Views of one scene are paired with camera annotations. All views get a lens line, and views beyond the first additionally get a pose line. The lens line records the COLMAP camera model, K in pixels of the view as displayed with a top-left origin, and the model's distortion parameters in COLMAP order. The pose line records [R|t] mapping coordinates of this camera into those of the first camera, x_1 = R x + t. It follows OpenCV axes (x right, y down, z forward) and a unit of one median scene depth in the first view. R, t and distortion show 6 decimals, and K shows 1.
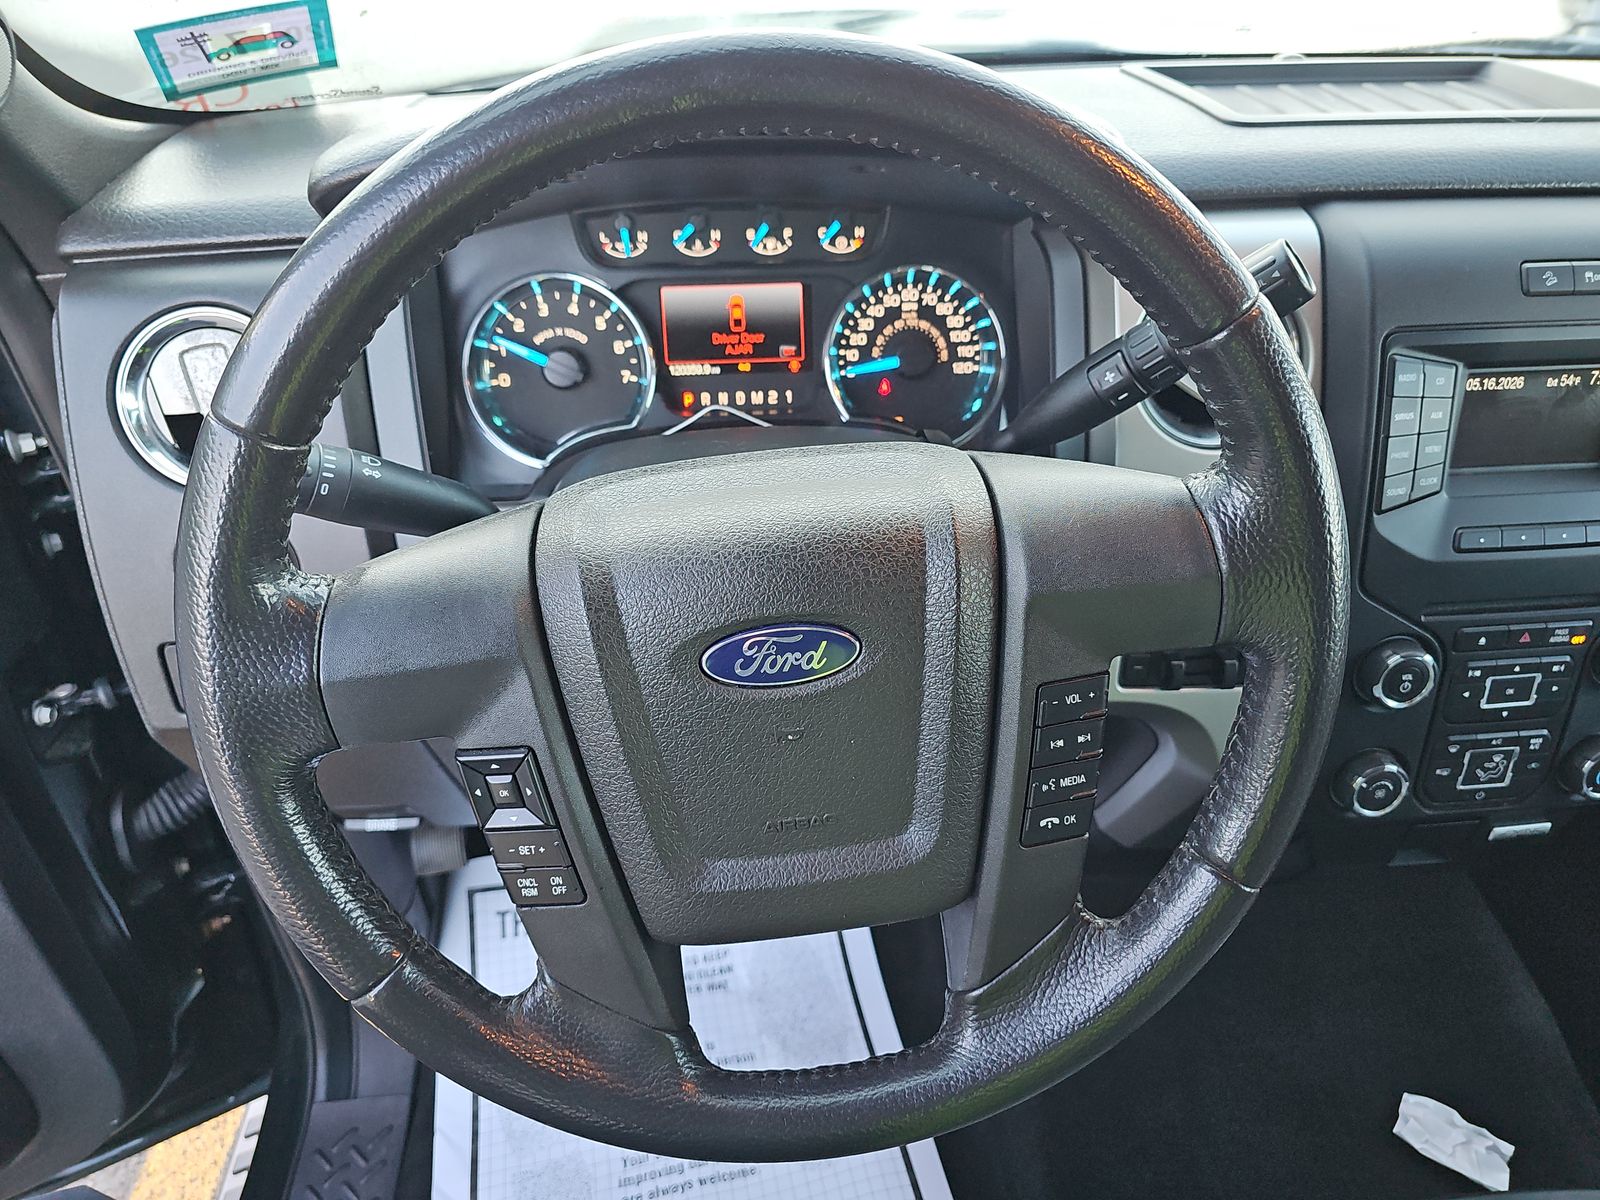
lens RADIAL K [[1029.1, 0, 800.0], [0, 1029.1, 600.0], [0, 0, 1]] dist [0.027847, -0.040307]
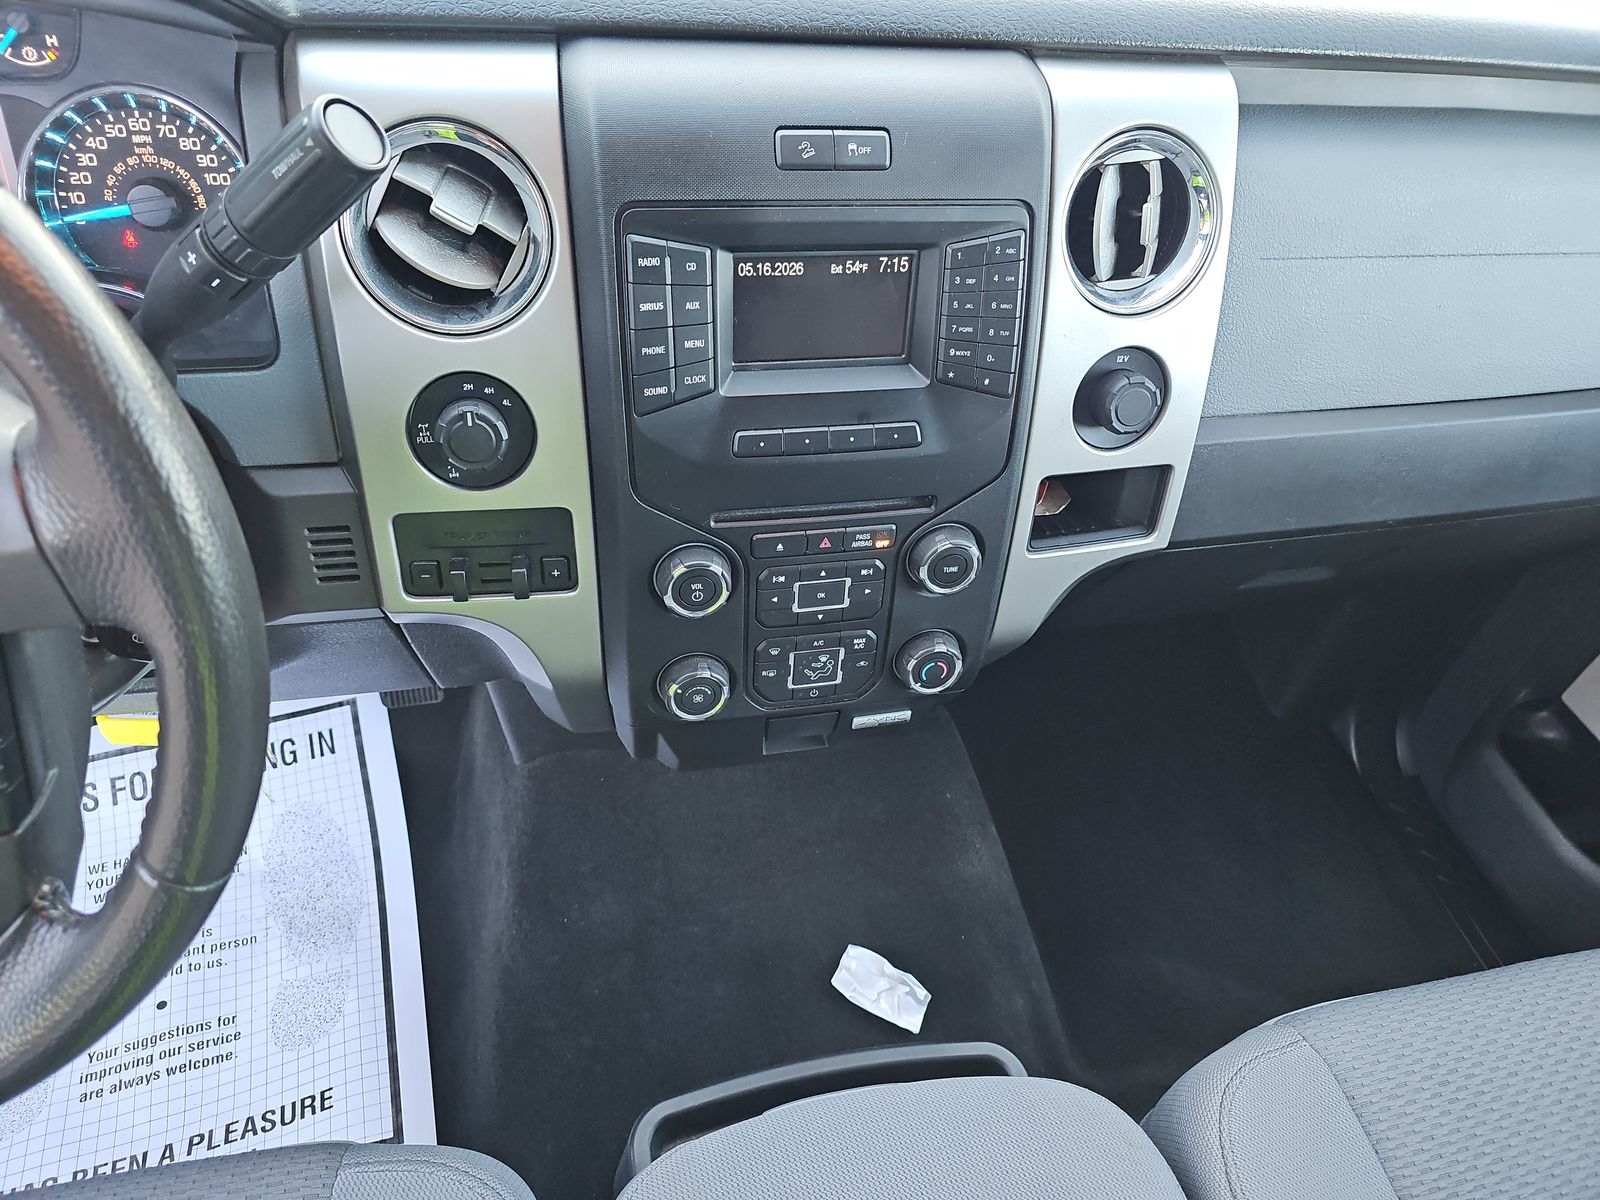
lens RADIAL K [[1020.0, 0, 800.0], [0, 1020.0, 600.0], [0, 0, 1]] dist [0.033716, -0.039427]
pose [[0.987727, -0.020258, 0.154870, 0.495840], [-0.008045, 0.983639, 0.179973, -0.076787], [-0.155982, -0.179011, 0.971404, 0.063990]]
